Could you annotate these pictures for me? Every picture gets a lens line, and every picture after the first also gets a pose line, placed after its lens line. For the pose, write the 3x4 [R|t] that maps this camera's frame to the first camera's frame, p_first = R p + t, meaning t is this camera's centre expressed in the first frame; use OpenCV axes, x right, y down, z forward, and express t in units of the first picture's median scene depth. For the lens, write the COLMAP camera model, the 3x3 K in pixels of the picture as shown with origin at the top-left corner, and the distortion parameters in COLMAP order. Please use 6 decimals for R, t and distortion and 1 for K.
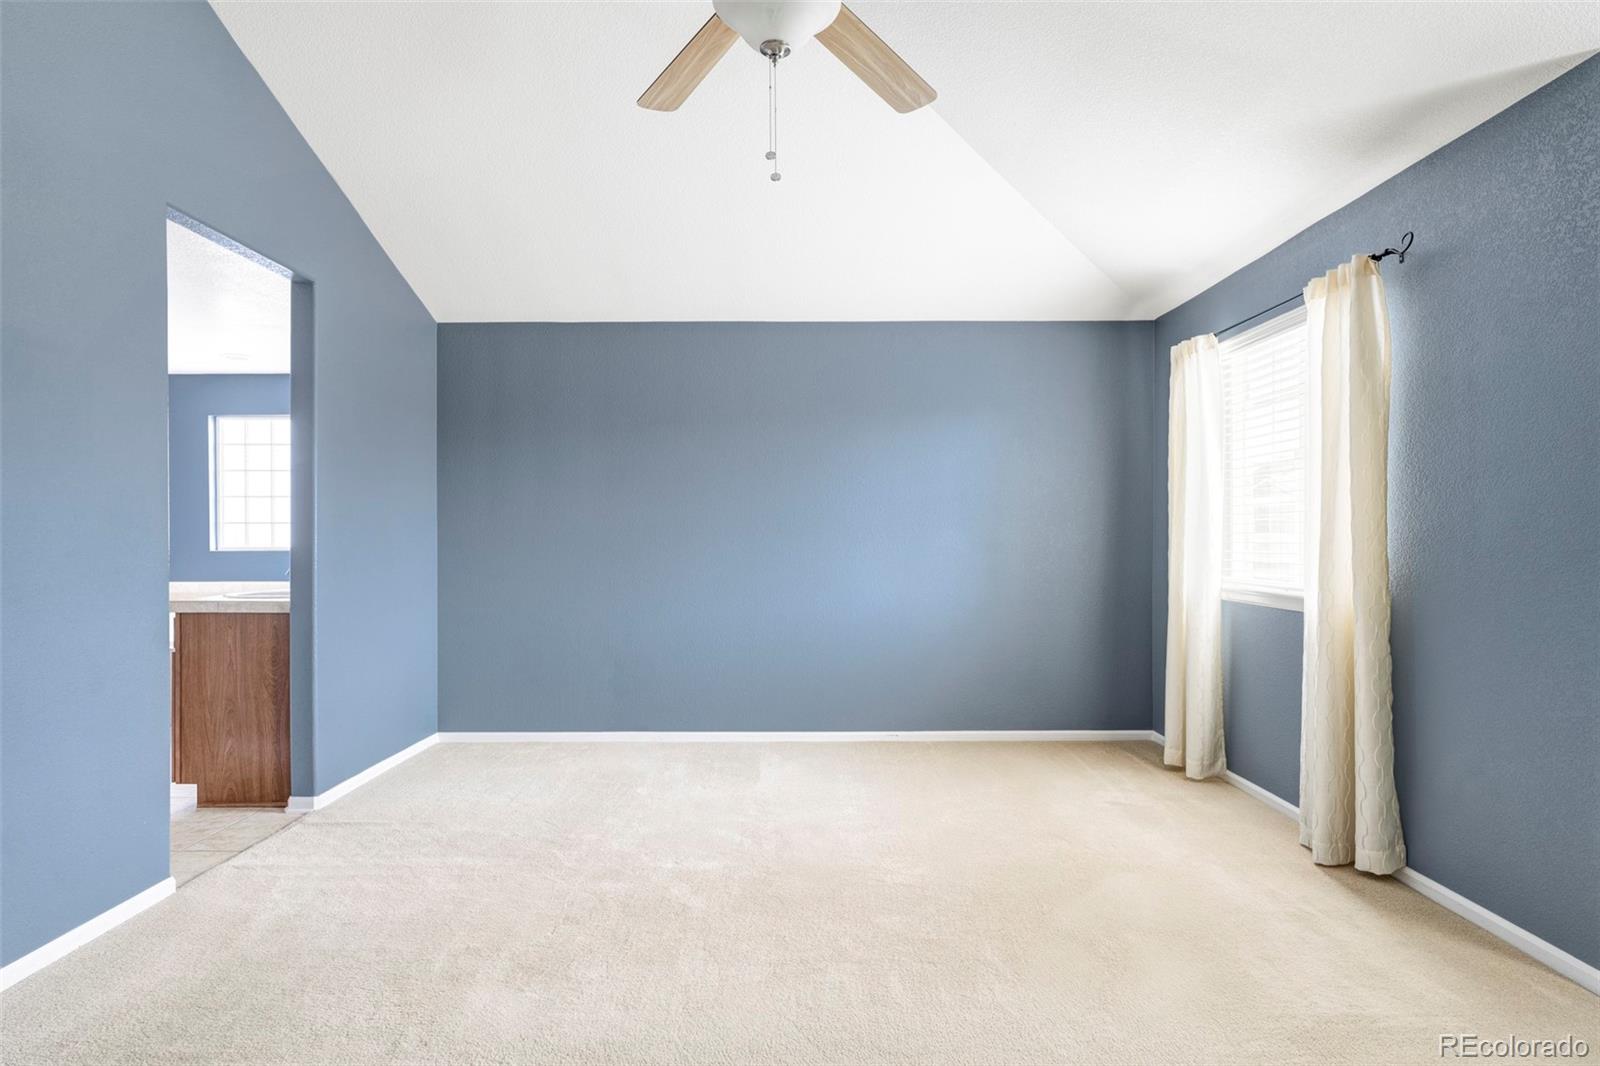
lens RADIAL K [[876.3, 0, 800.0], [0, 876.3, 533.0], [0, 0, 1]] dist [-0.001203, -0.001050]
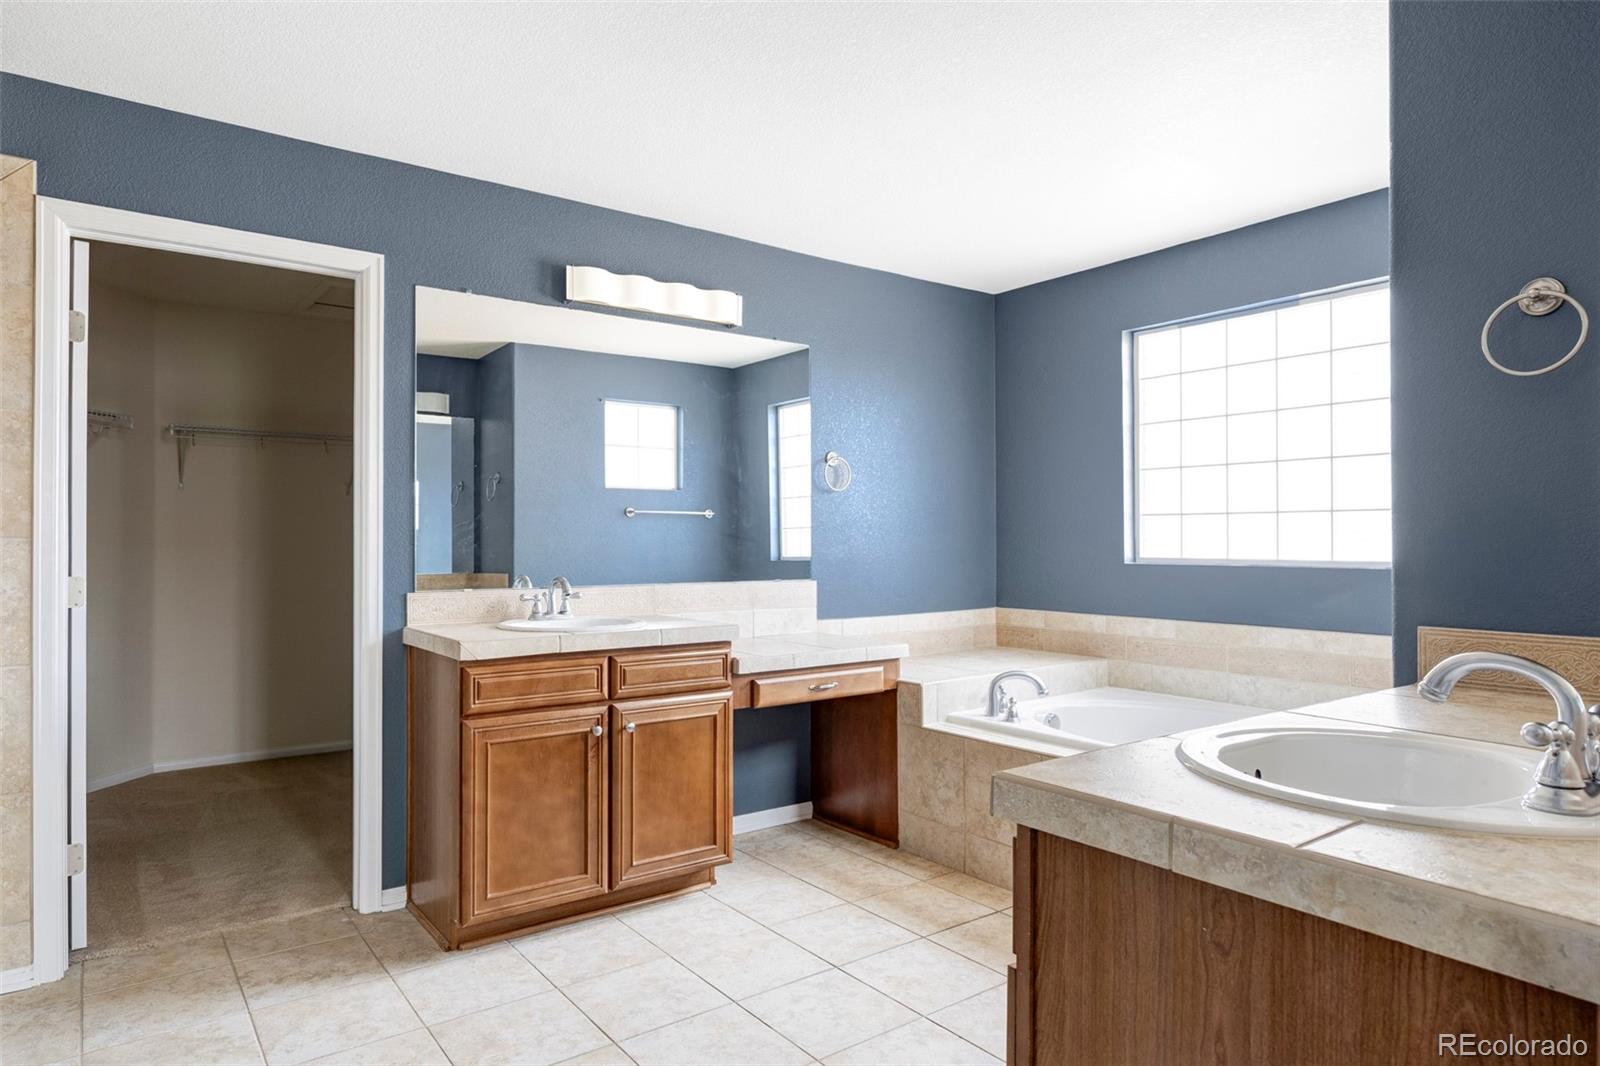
lens RADIAL K [[876.3, 0, 800.0], [0, 876.3, 533.0], [0, 0, 1]] dist [-0.001203, -0.001050]
pose [[0.587555, 0.000180, -0.809184, -0.538168], [-0.004834, 0.999983, -0.003288, 0.006704], [0.809169, 0.005844, 0.587546, 0.790162]]
